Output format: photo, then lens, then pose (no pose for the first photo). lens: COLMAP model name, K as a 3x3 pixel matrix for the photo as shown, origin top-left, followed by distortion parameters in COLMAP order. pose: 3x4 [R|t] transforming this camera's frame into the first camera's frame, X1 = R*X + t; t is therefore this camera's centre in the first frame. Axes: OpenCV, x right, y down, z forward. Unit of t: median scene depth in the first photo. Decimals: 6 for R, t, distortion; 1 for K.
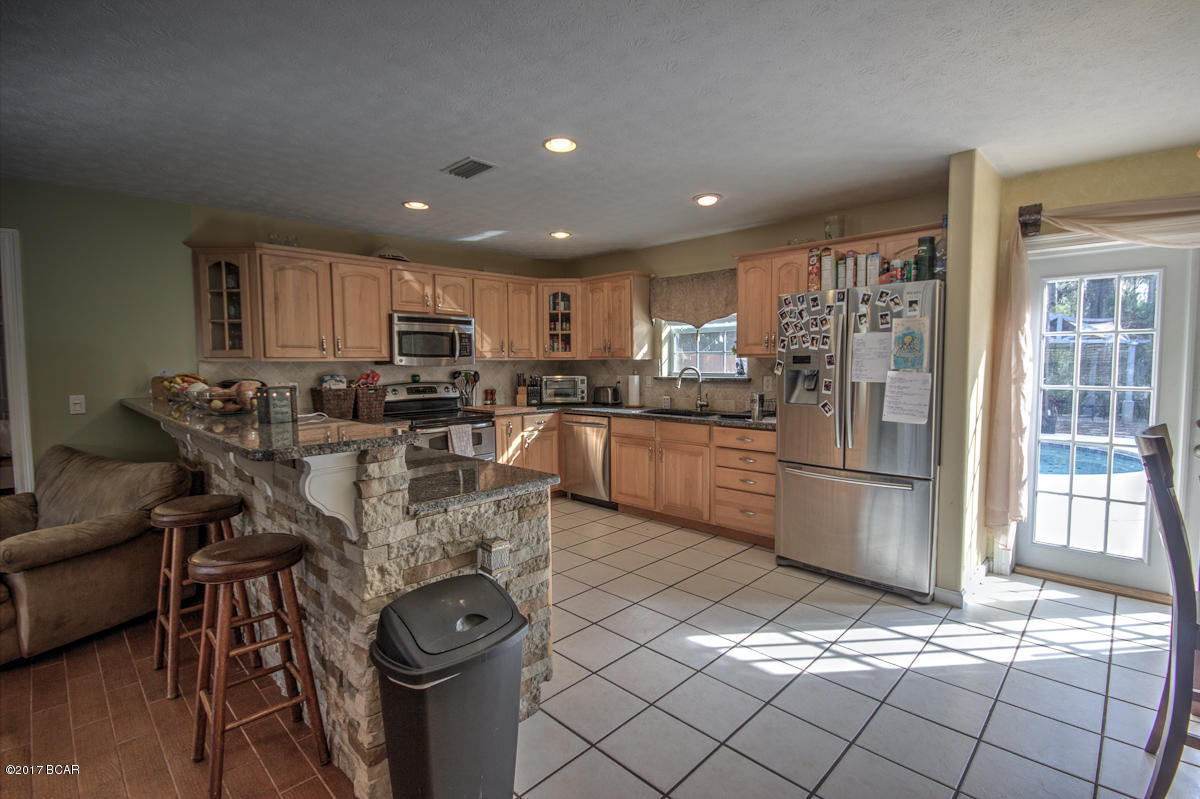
lens RADIAL K [[554.8, 0, 598.6], [0, 554.8, 395.2], [0, 0, 1]] dist [0.003191, -0.007200]
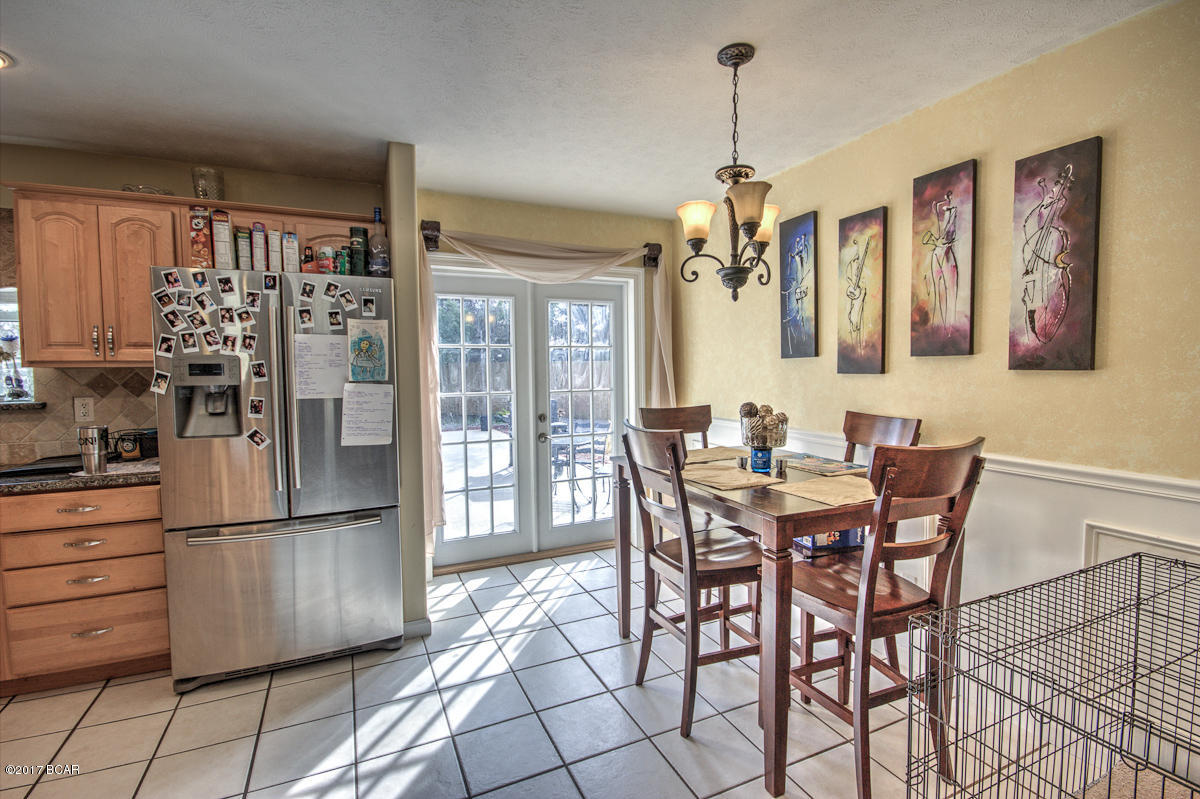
lens RADIAL K [[554.8, 0, 607.6], [0, 554.8, 395.2], [0, 0, 1]] dist [0.003191, -0.007200]
pose [[0.345511, -0.043162, 0.937421, -0.087394], [0.063677, 0.997718, 0.022469, -0.017668], [-0.936252, 0.051929, 0.347471, 0.316026]]
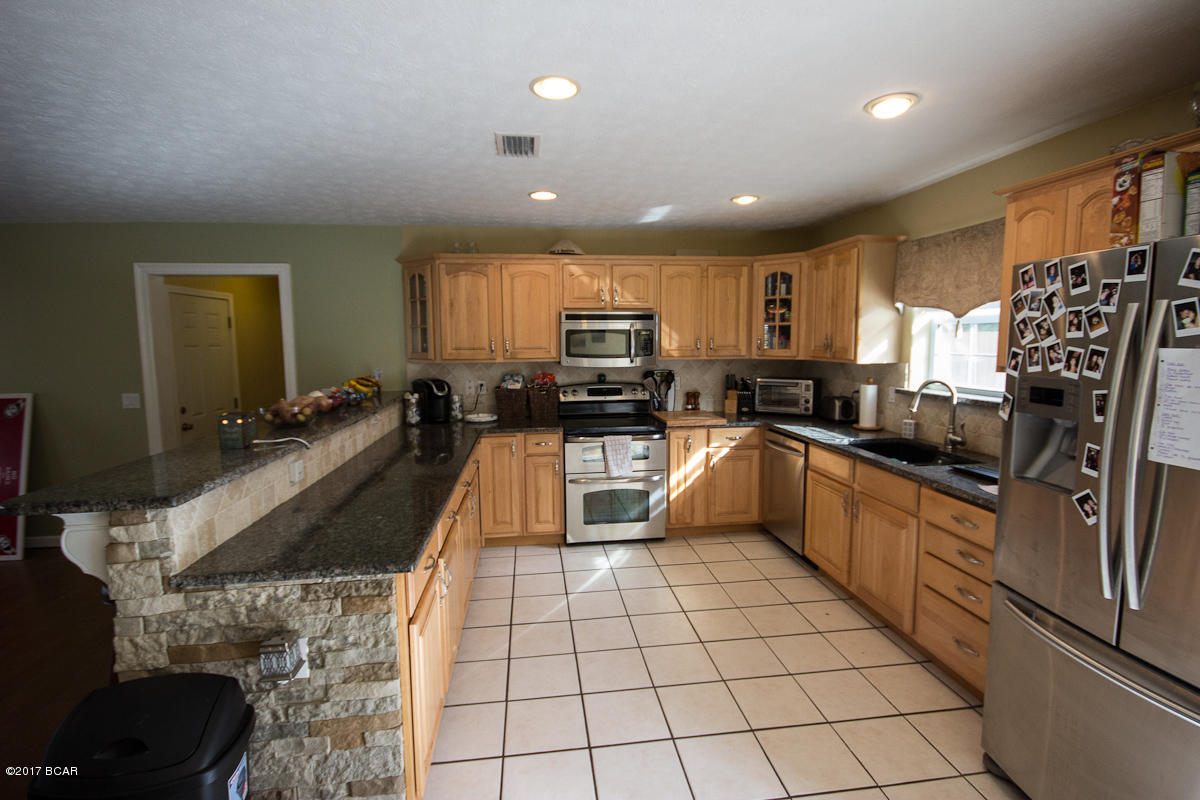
lens RADIAL K [[554.8, 0, 599.3], [0, 554.8, 398.0], [0, 0, 1]] dist [0.003191, -0.007200]
pose [[0.788643, 0.063984, -0.611514, 0.344895], [-0.033807, 0.997579, 0.060780, -0.076652], [0.613922, -0.027260, 0.788896, 0.362875]]
